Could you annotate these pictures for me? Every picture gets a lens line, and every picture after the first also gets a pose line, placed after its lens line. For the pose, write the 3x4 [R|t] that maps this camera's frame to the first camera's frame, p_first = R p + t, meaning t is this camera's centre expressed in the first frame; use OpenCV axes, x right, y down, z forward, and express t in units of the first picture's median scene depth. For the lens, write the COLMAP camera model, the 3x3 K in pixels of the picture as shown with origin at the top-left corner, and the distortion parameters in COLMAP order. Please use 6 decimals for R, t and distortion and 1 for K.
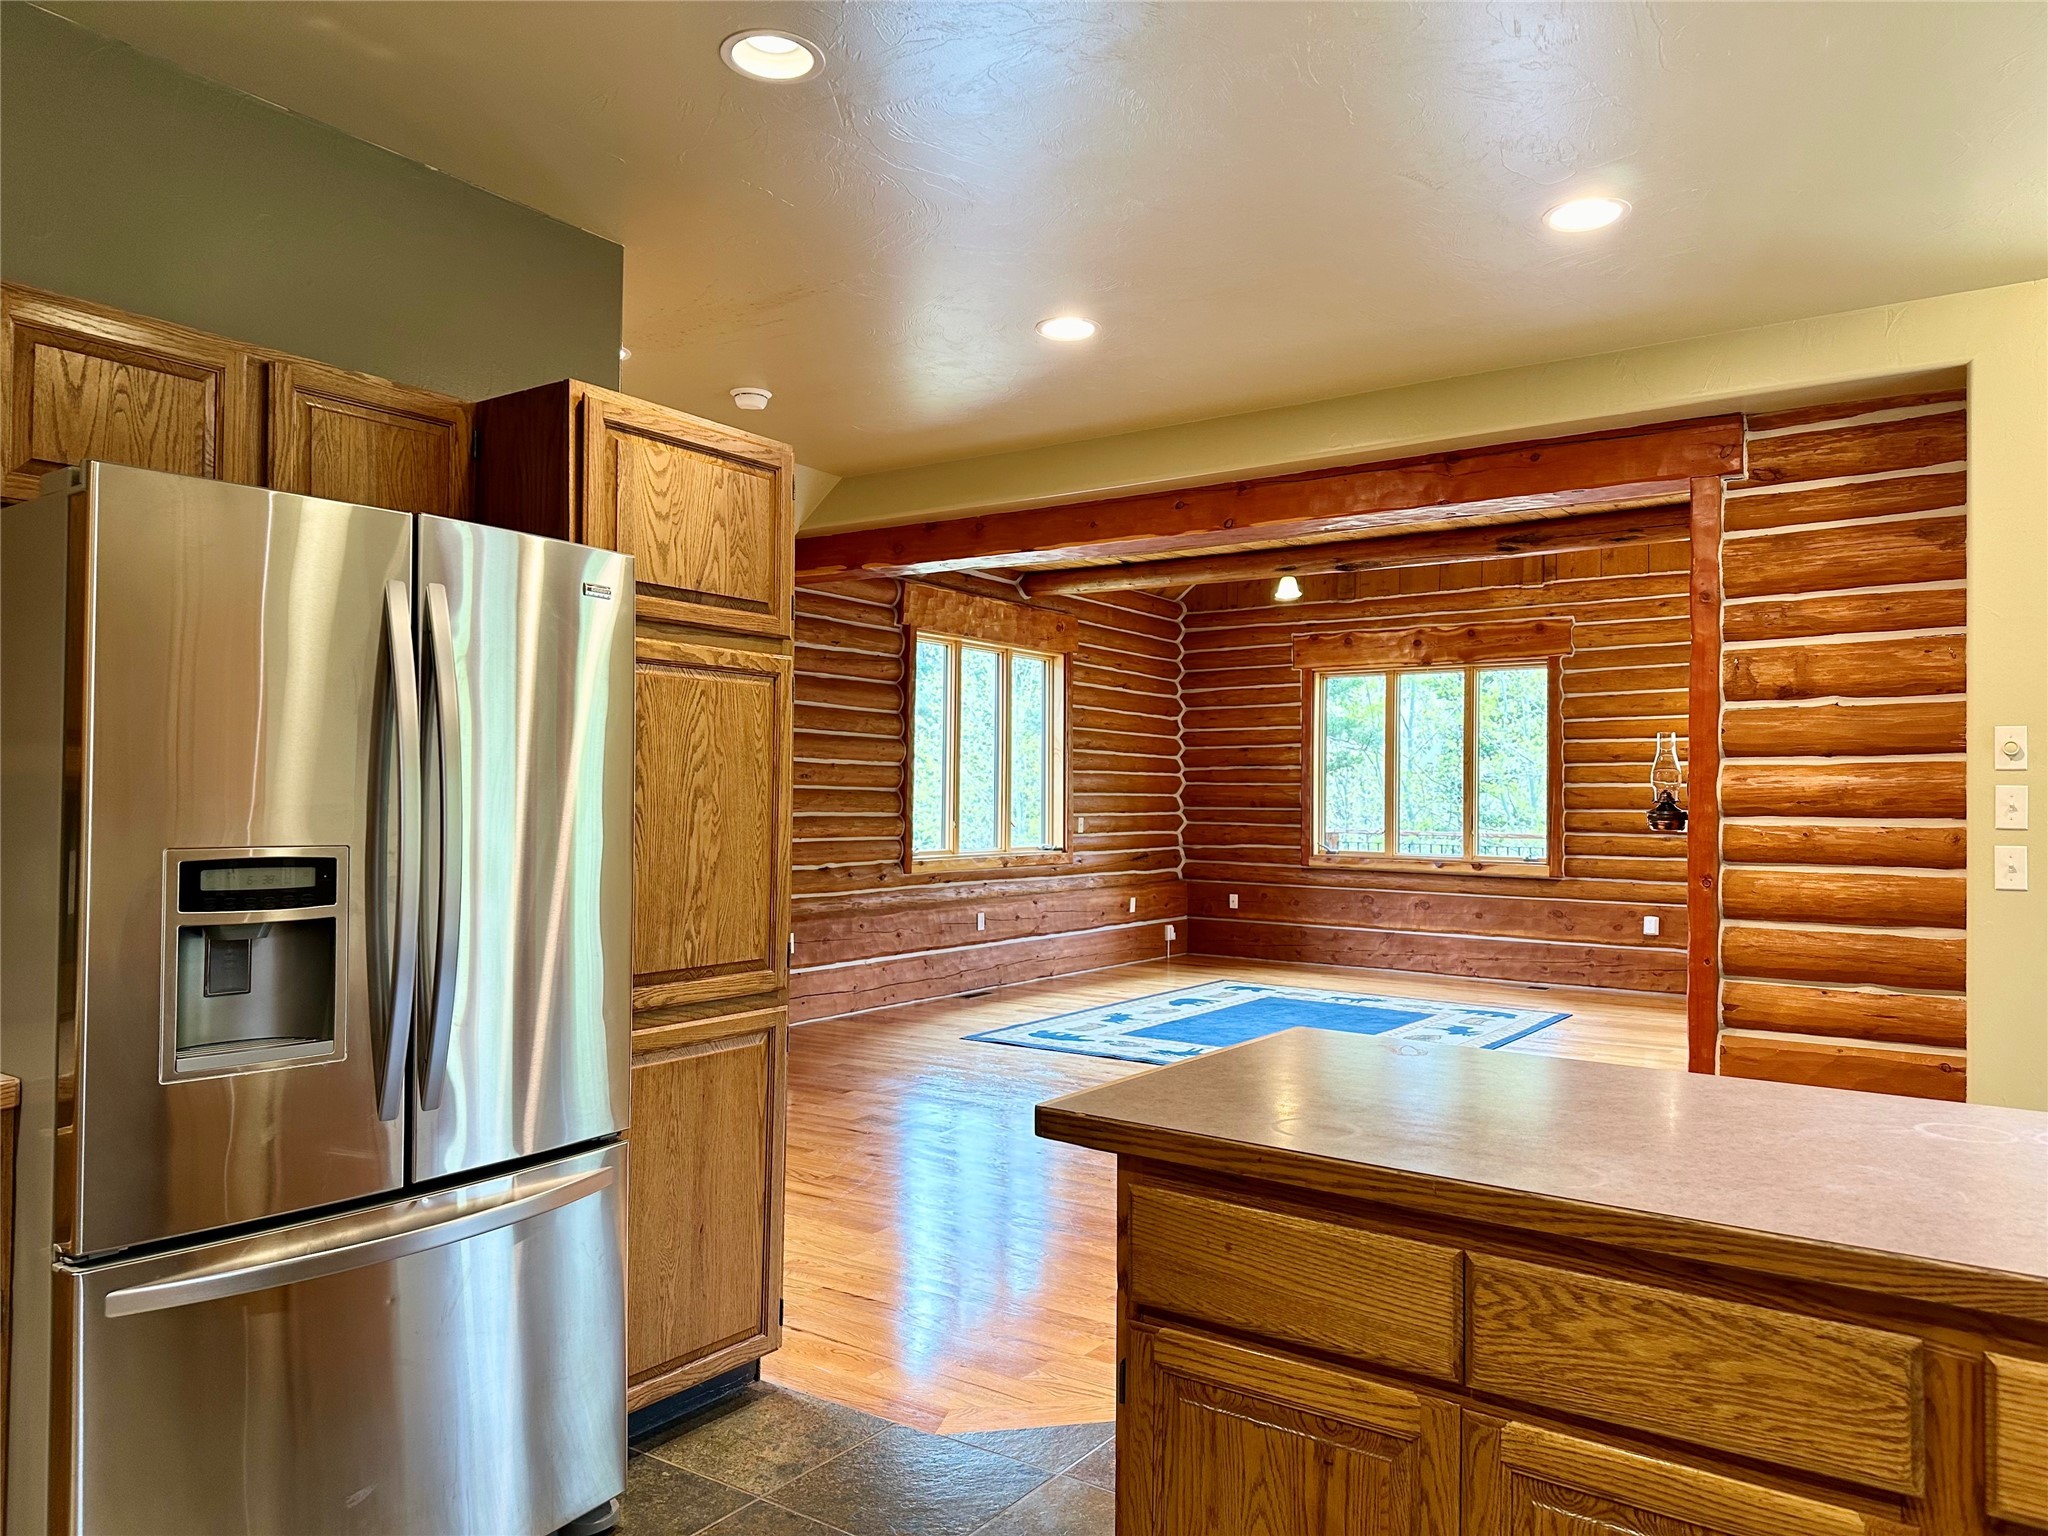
lens RADIAL K [[1418.8, 0, 1025.5], [0, 1418.8, 774.0], [0, 0, 1]] dist [0.184175, -0.330201]
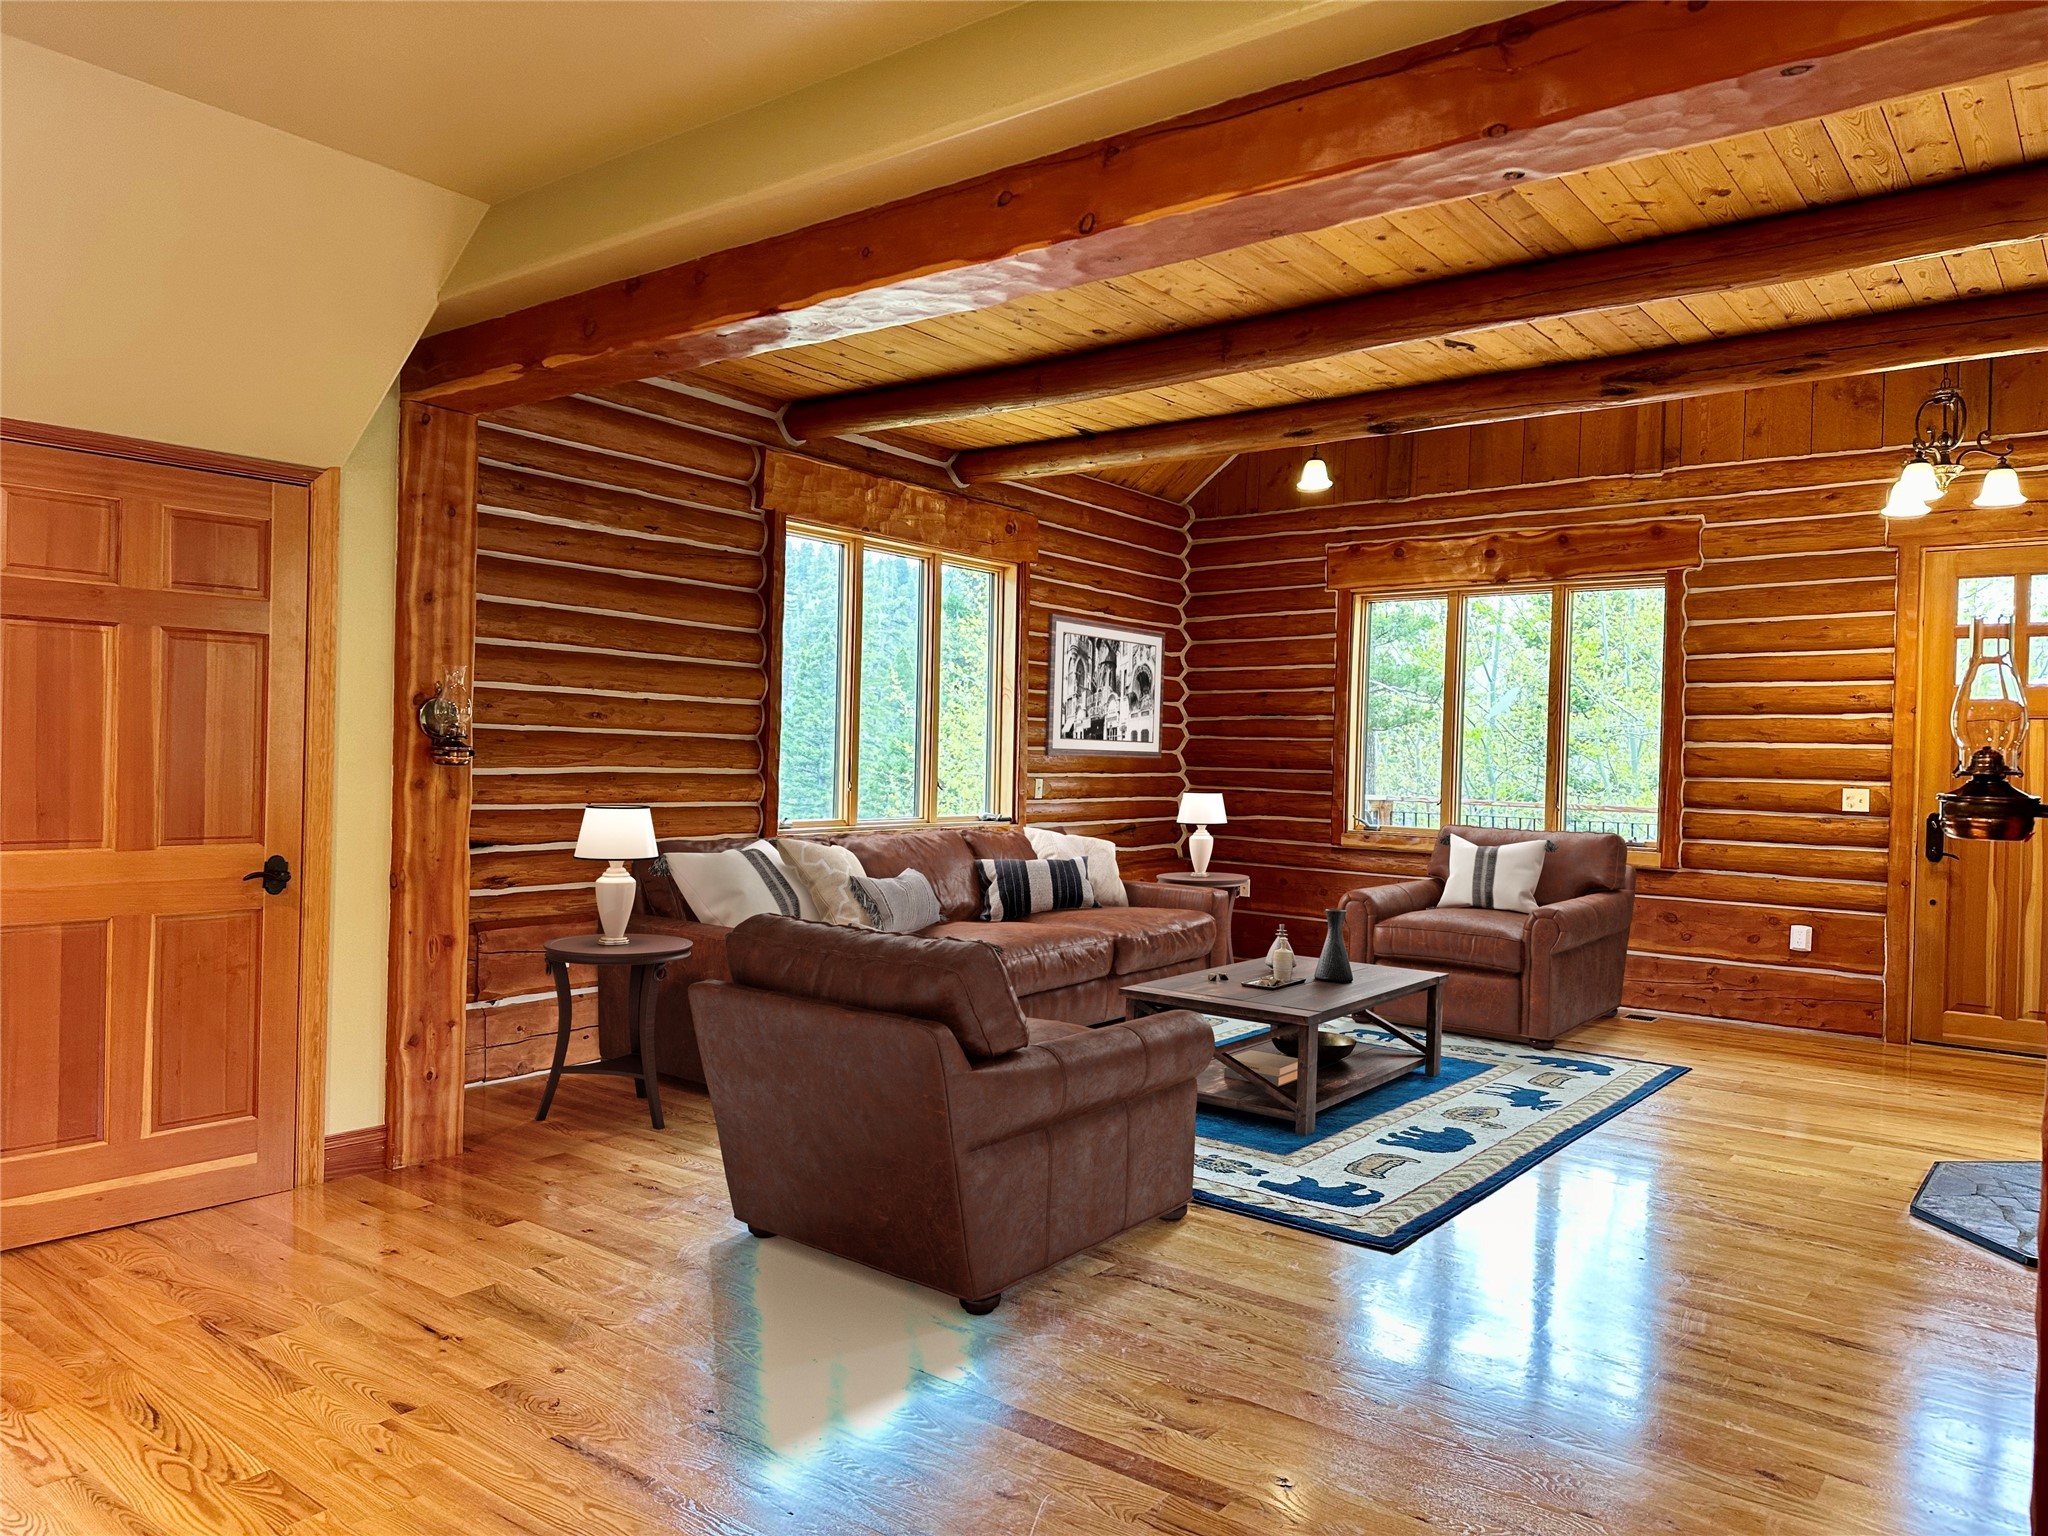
lens RADIAL K [[1420.3, 0, 1026.6], [0, 1420.3, 774.5], [0, 0, 1]] dist [0.127274, -0.165729]
pose [[0.998305, 0.015434, -0.056117, 0.077893], [-0.013677, 0.999409, 0.031549, 0.004229], [0.056570, -0.030728, 0.997926, 0.239730]]
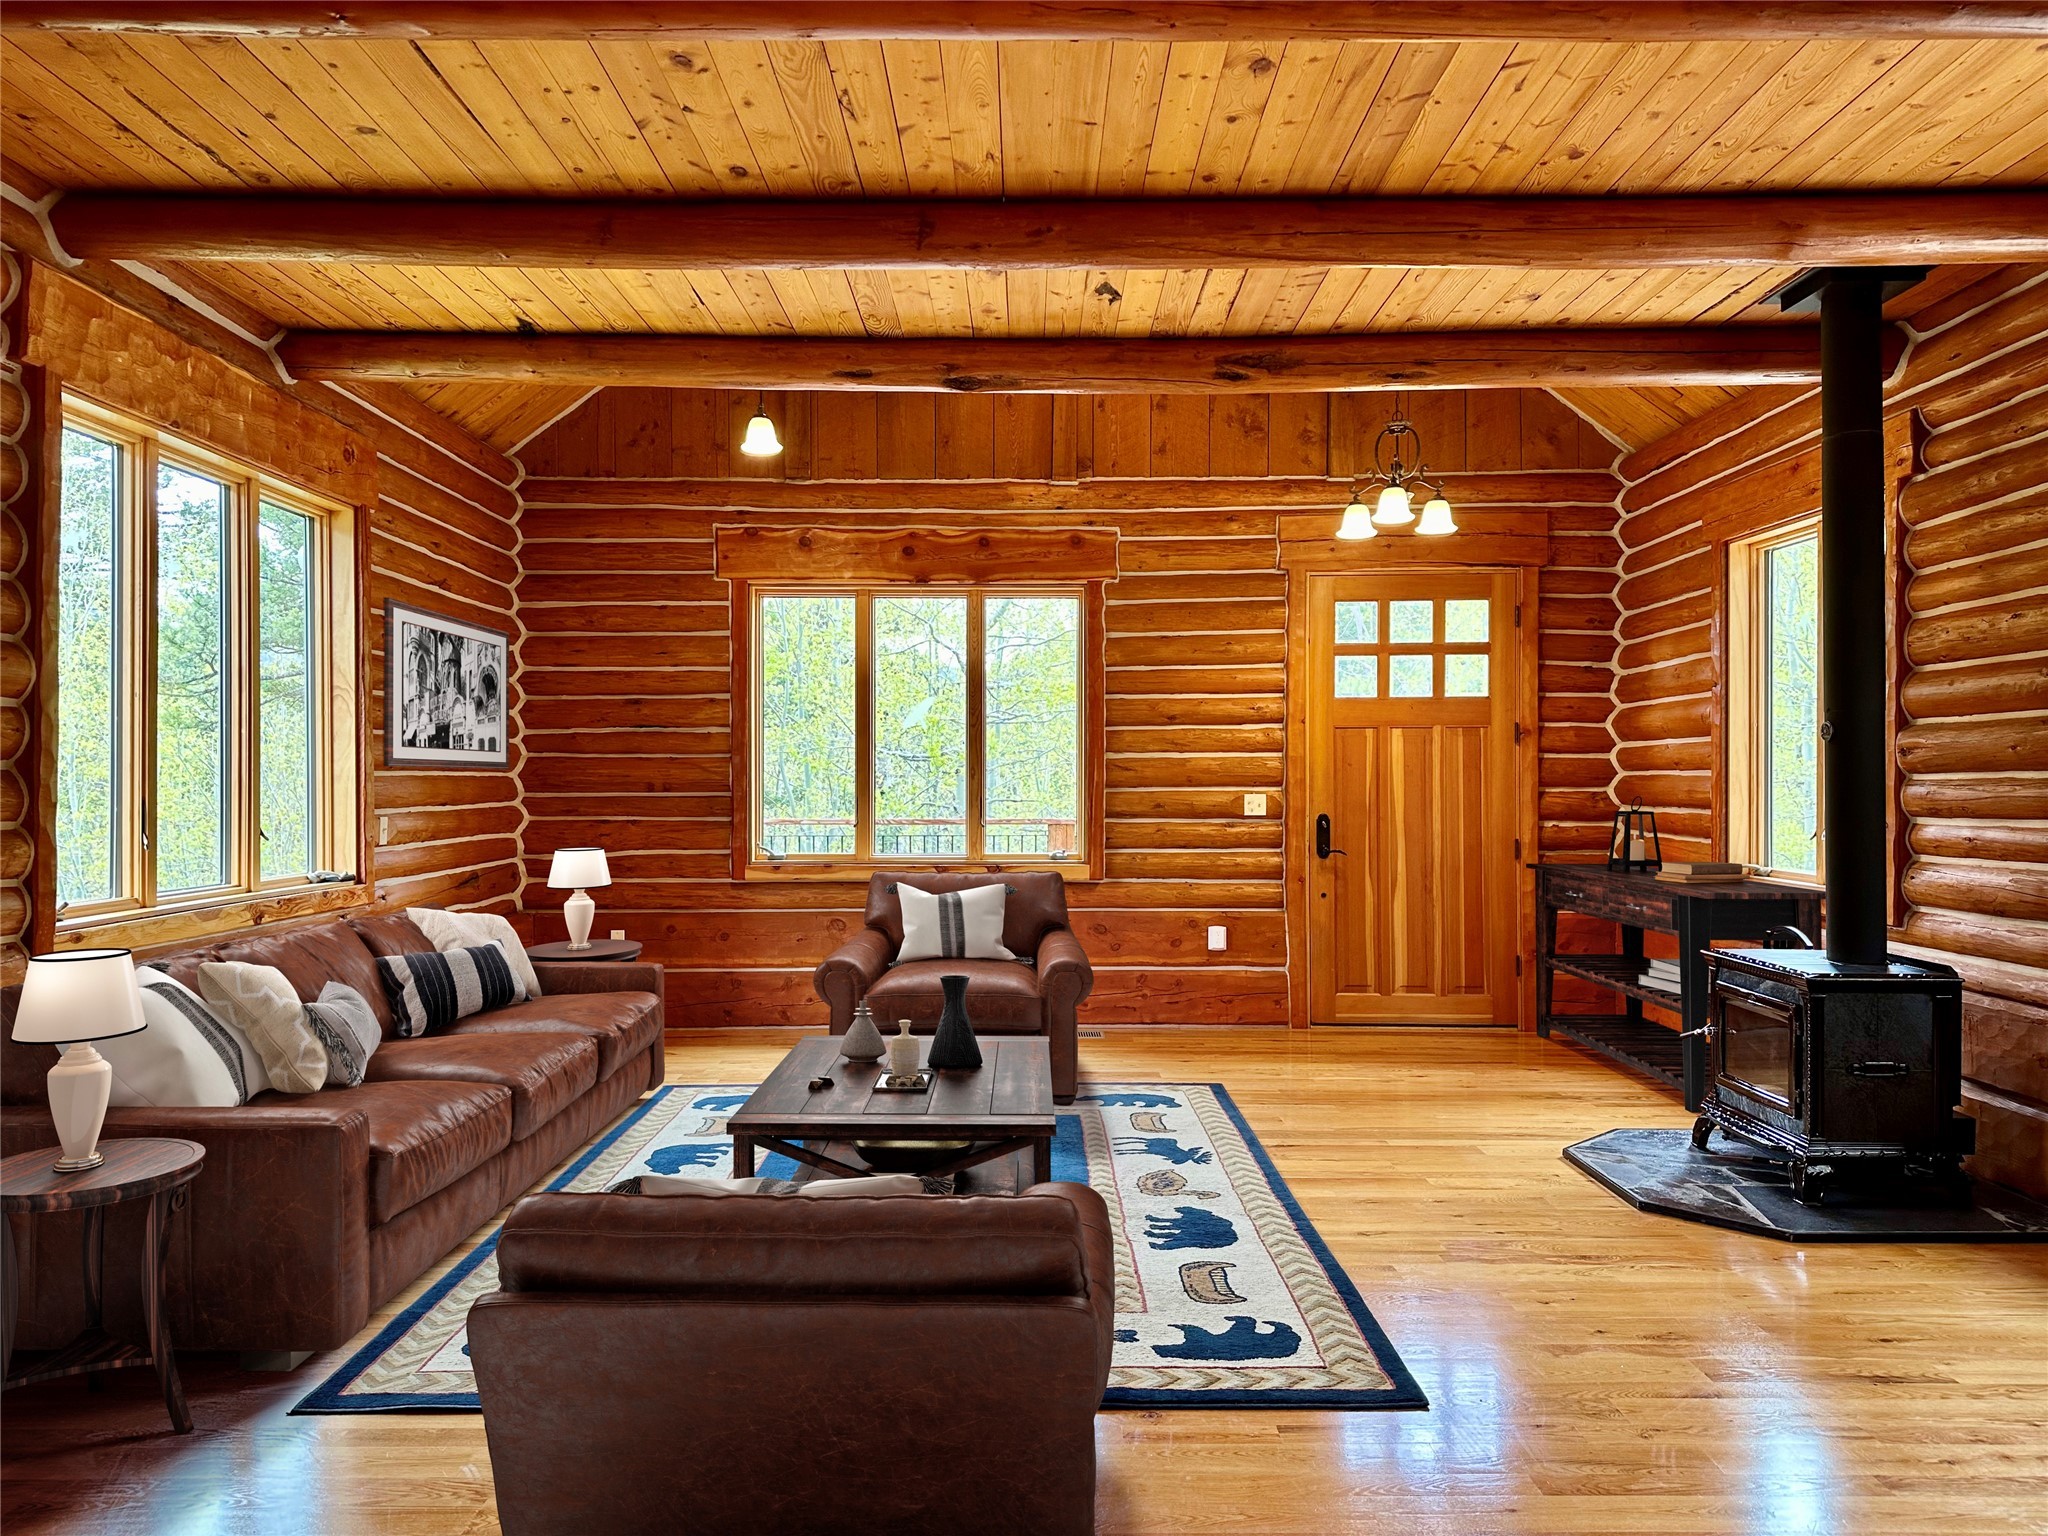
lens RADIAL K [[1420.3, 0, 1026.6], [0, 1420.3, 774.5], [0, 0, 1]] dist [0.127274, -0.165729]
pose [[0.821268, -0.008591, 0.570478, -0.077140], [0.000268, 0.999892, 0.014673, 0.006757], [-0.570542, -0.011898, 0.821182, 0.422171]]
